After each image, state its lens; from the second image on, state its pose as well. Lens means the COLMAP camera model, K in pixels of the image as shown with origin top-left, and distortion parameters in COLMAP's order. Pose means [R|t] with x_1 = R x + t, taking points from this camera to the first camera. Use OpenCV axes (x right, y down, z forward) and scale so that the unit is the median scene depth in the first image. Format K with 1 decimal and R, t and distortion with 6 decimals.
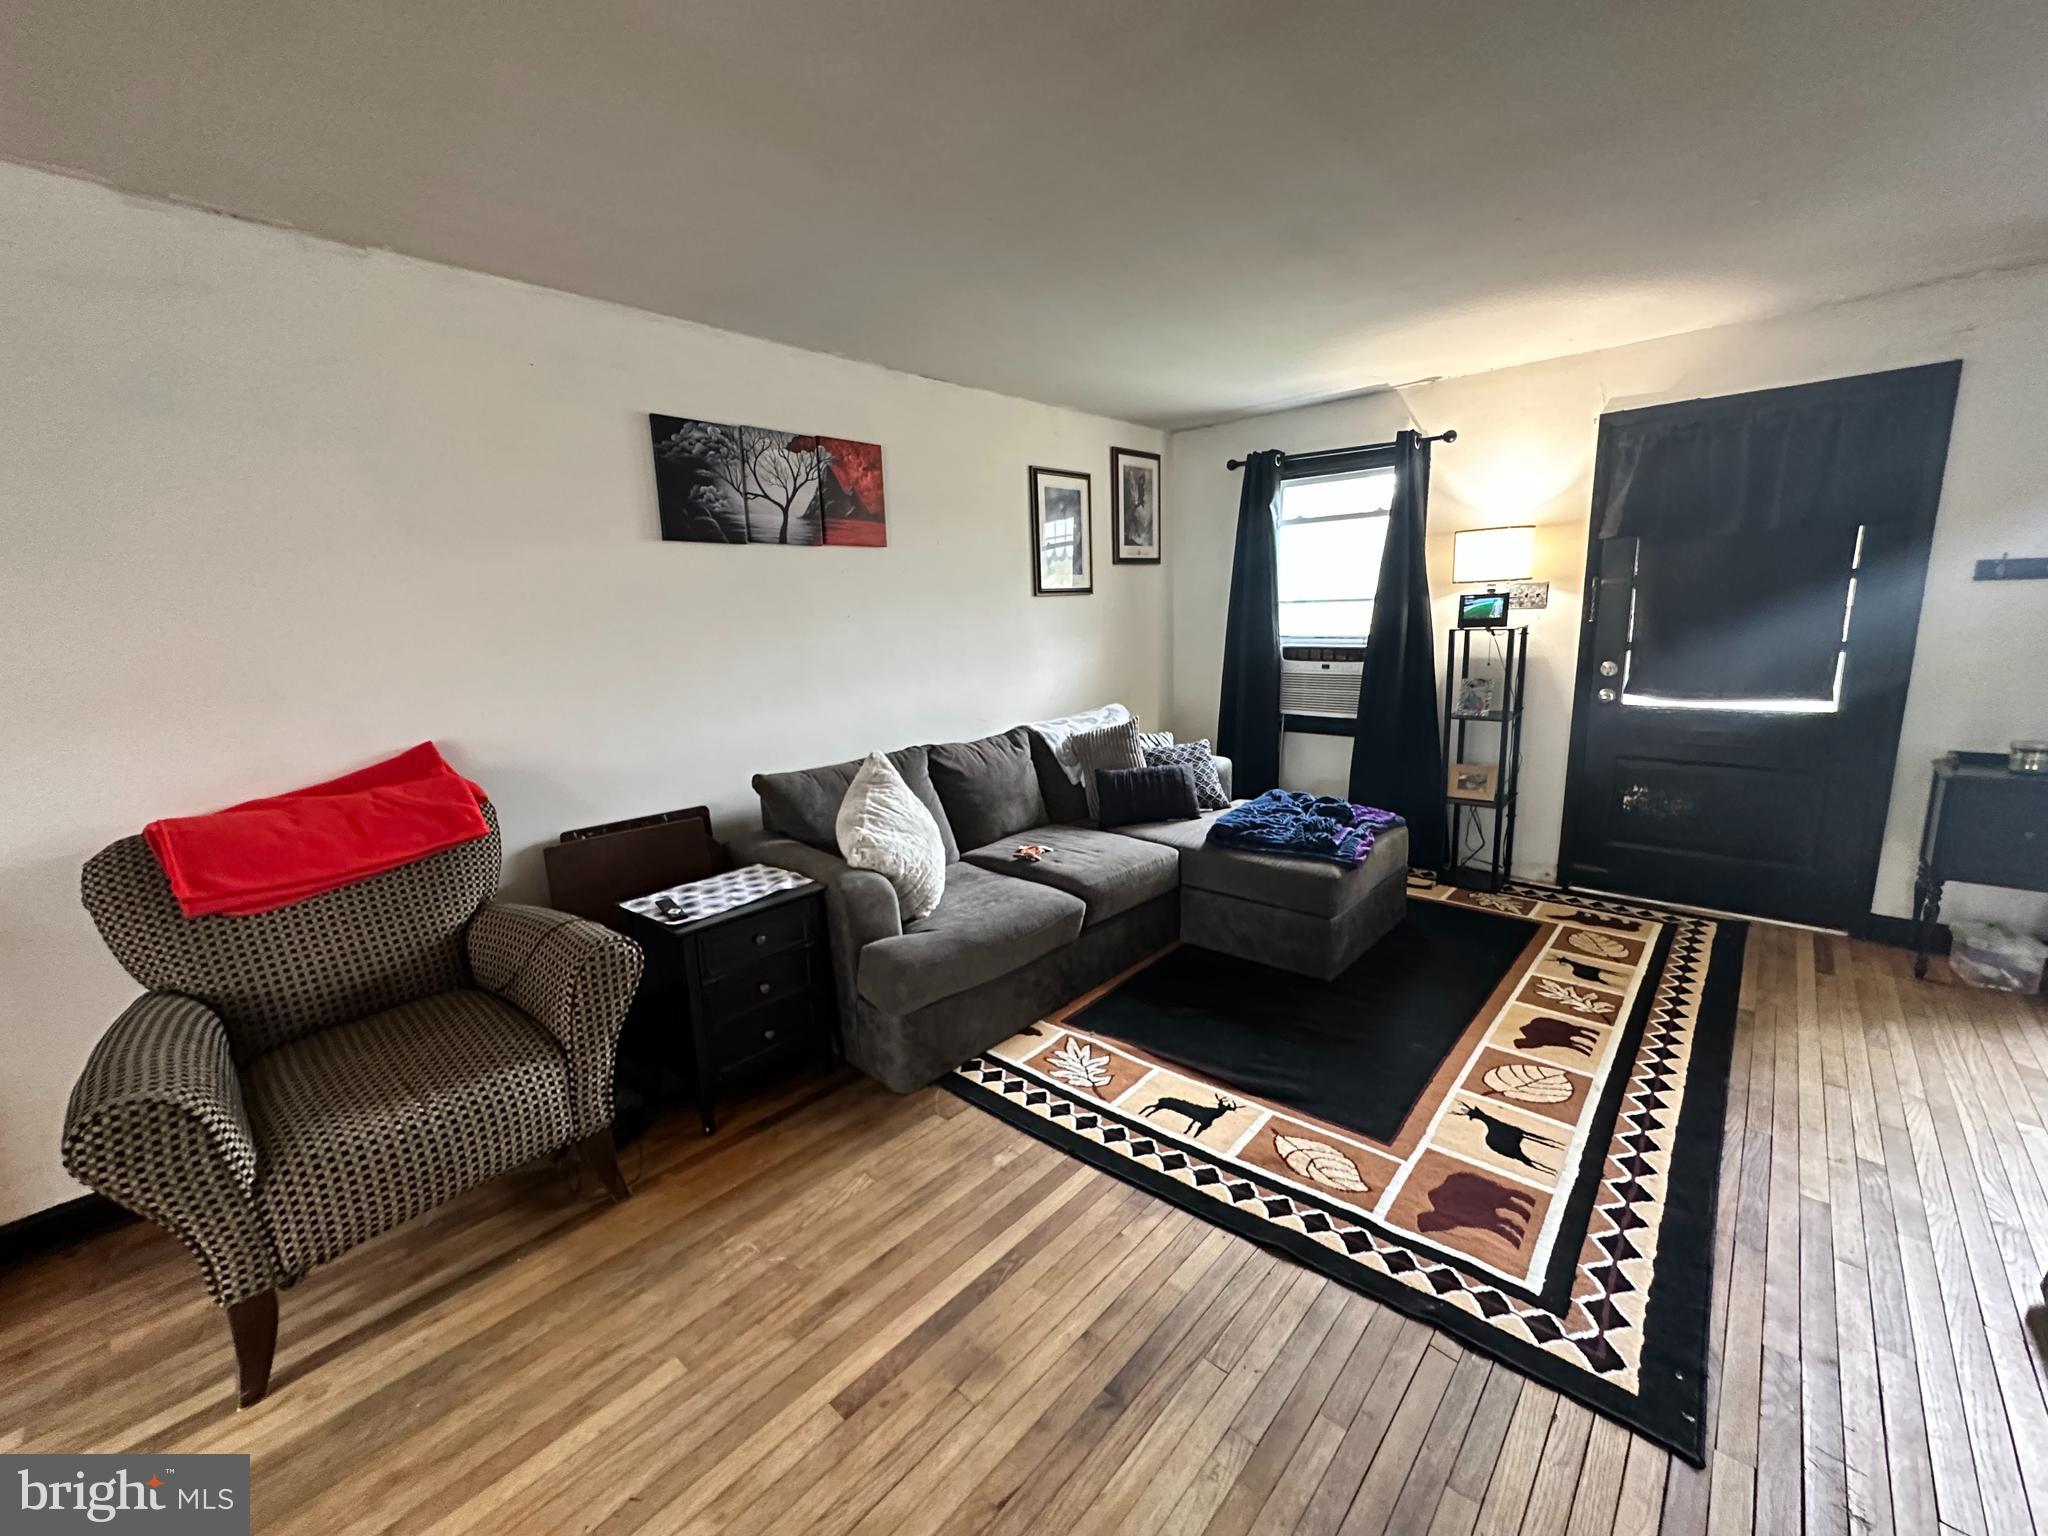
lens RADIAL K [[822.2, 0, 1024.2], [0, 822.2, 771.7], [0, 0, 1]] dist [-0.006076, -0.000386]
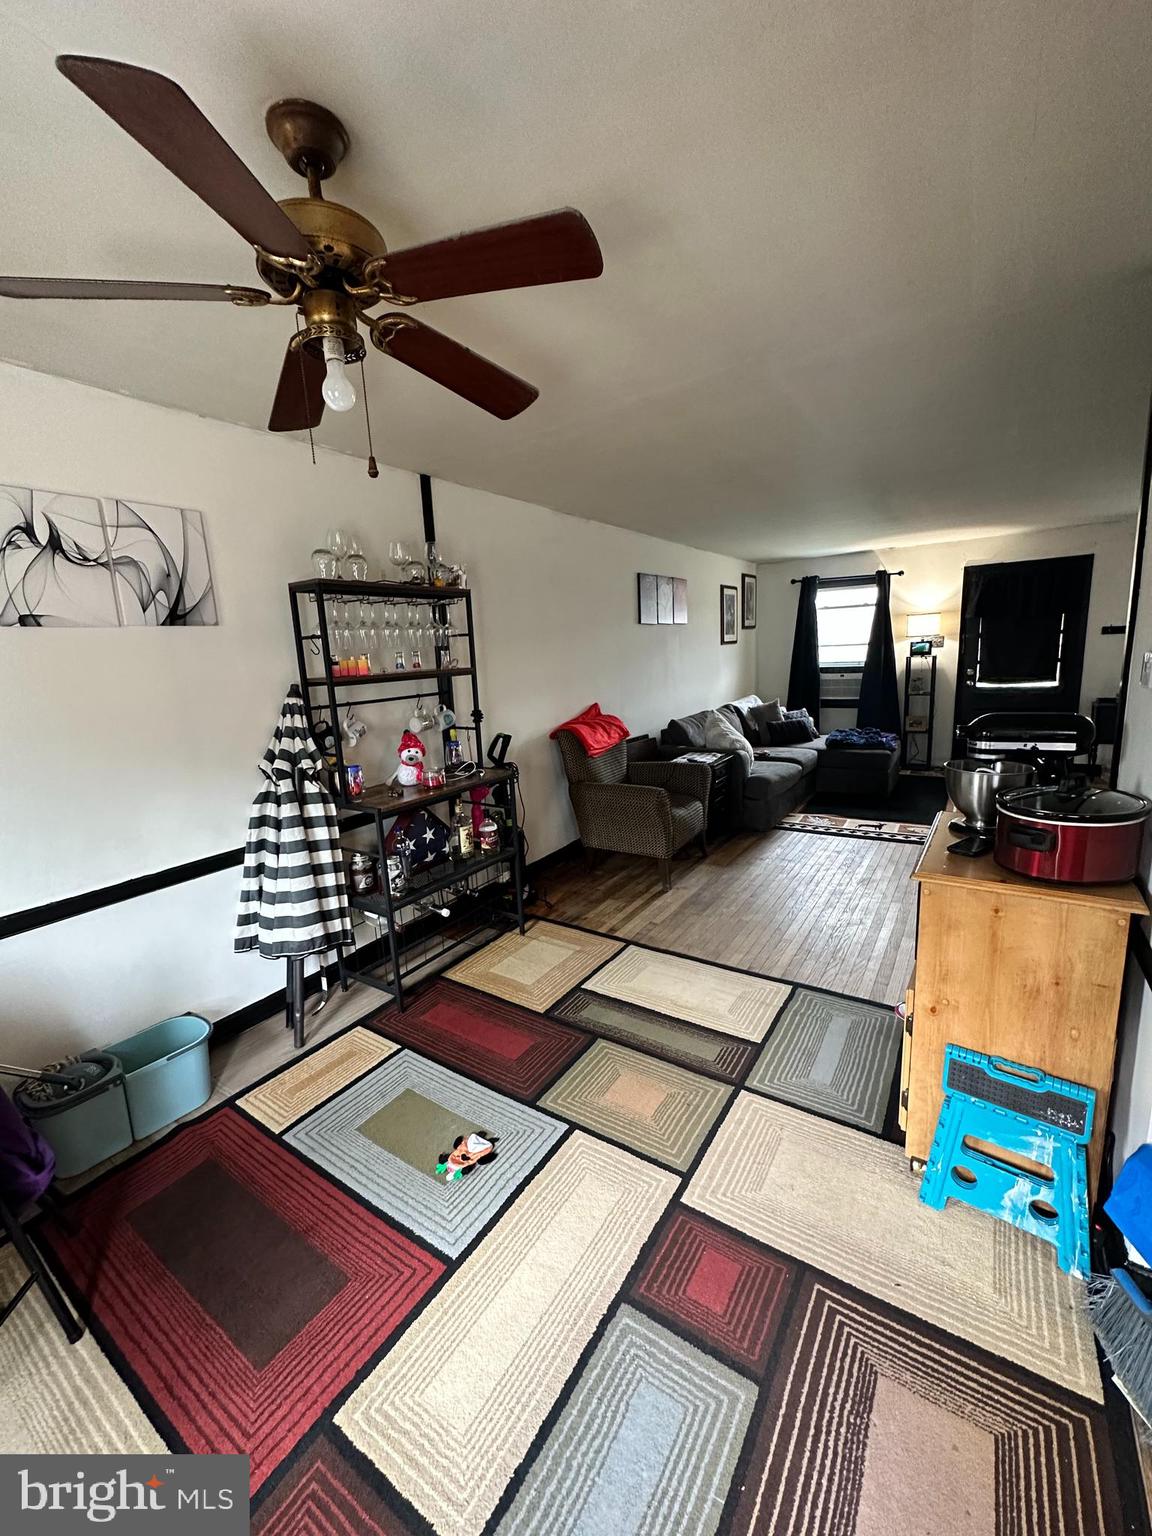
lens RADIAL K [[616.6, 0, 576.0], [0, 616.6, 768.0], [0, 0, 1]] dist [-0.006076, -0.000386]
pose [[0.988057, -0.042441, 0.148128, -0.862404], [0.044365, 0.998968, -0.009712, 0.148234], [-0.147563, 0.016168, 0.988920, -0.736257]]
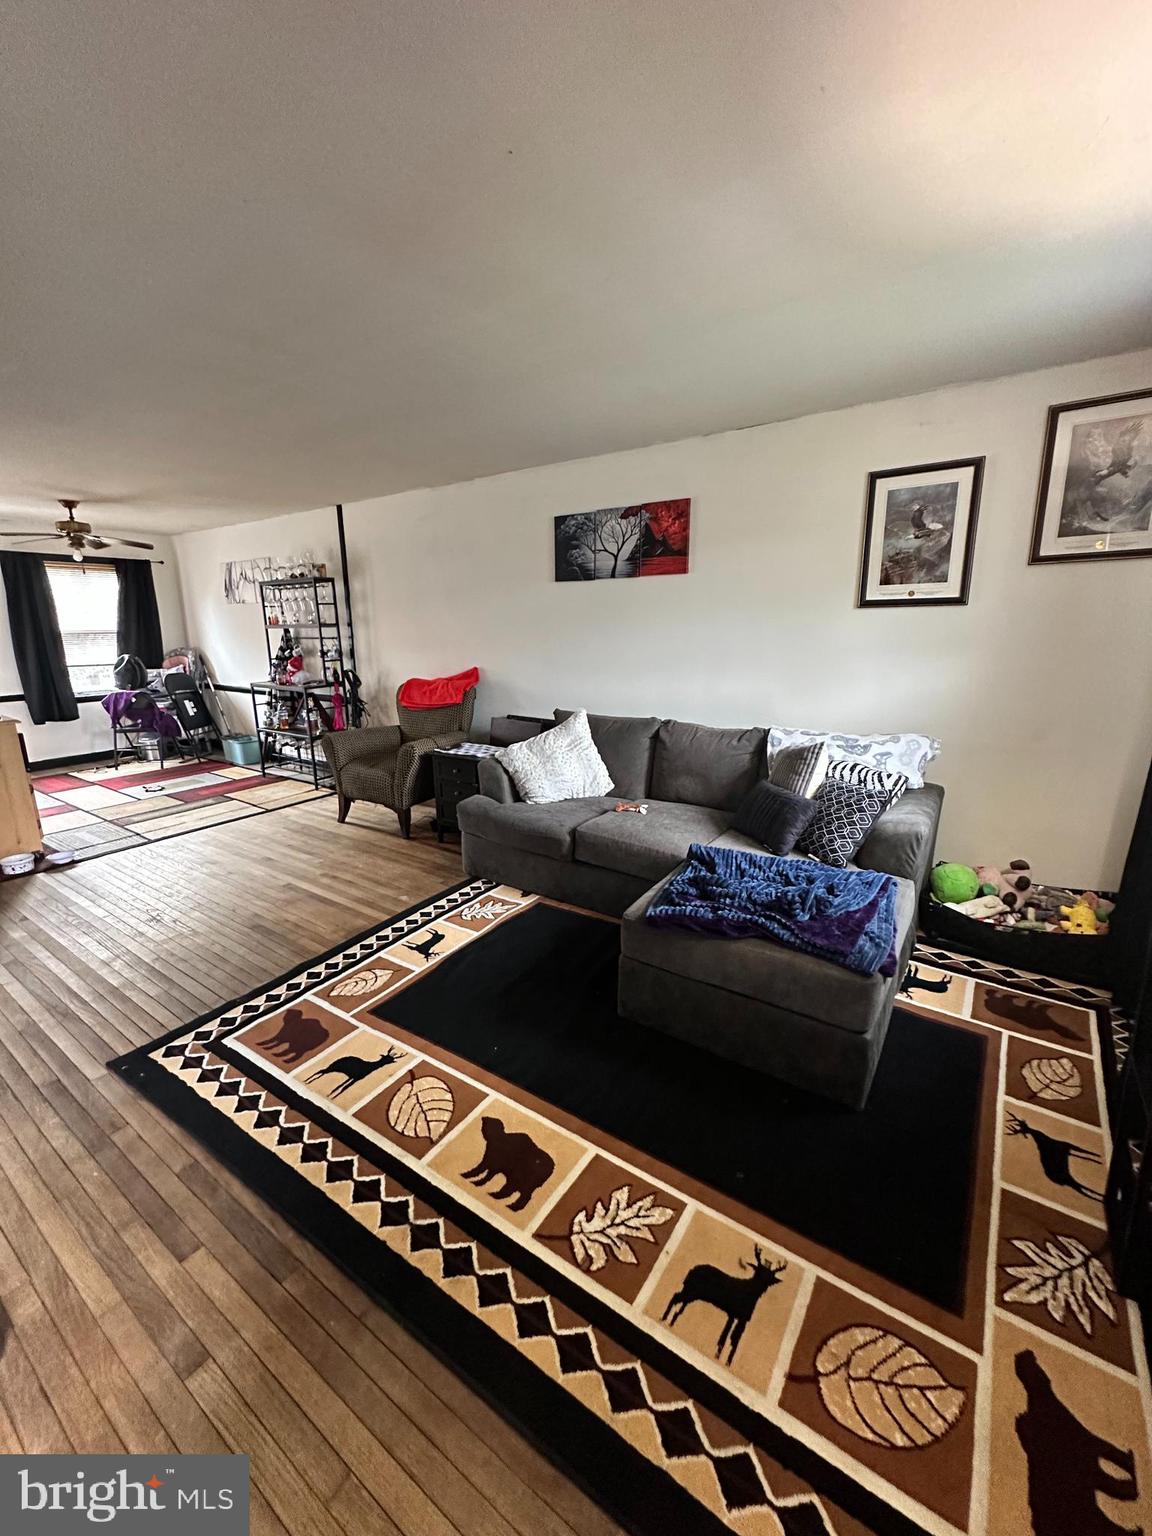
lens RADIAL K [[616.6, 0, 576.0], [0, 616.6, 768.0], [0, 0, 1]] dist [-0.006076, -0.000386]
pose [[0.138582, 0.262856, -0.954831, 1.023183], [-0.183890, 0.954197, 0.235992, -0.200315], [0.973129, 0.142880, 0.180571, 0.792782]]
